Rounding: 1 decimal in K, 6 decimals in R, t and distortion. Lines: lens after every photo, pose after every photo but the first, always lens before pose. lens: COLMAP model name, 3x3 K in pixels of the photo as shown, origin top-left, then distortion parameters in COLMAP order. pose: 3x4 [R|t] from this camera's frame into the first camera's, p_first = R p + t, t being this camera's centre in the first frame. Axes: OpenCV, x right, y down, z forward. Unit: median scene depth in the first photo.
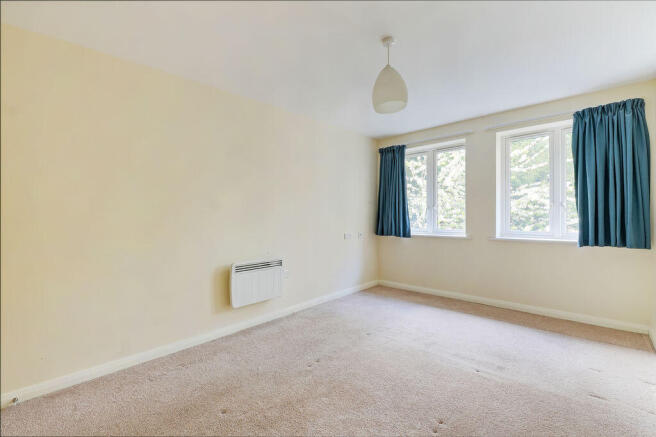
lens RADIAL K [[283.2, 0, 329.1], [0, 283.2, 210.1], [0, 0, 1]] dist [0.000519, -0.023584]
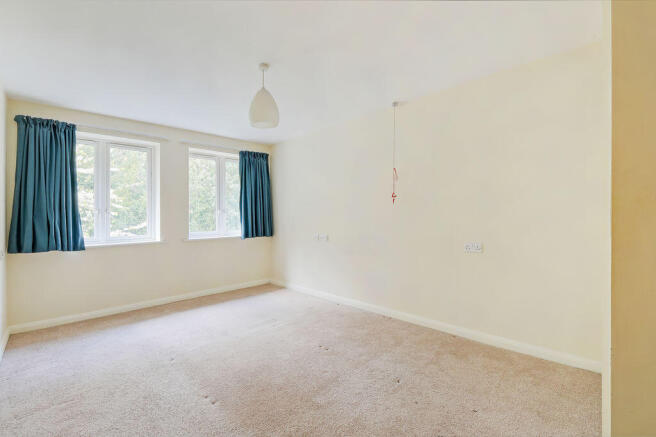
lens RADIAL K [[283.2, 0, 329.1], [0, 283.2, 210.1], [0, 0, 1]] dist [0.000519, -0.023584]
pose [[0.029747, 0.032418, 0.999032, -0.503553], [0.000633, 0.999473, -0.032451, 0.017554], [-0.999557, 0.001597, 0.029711, 0.373060]]
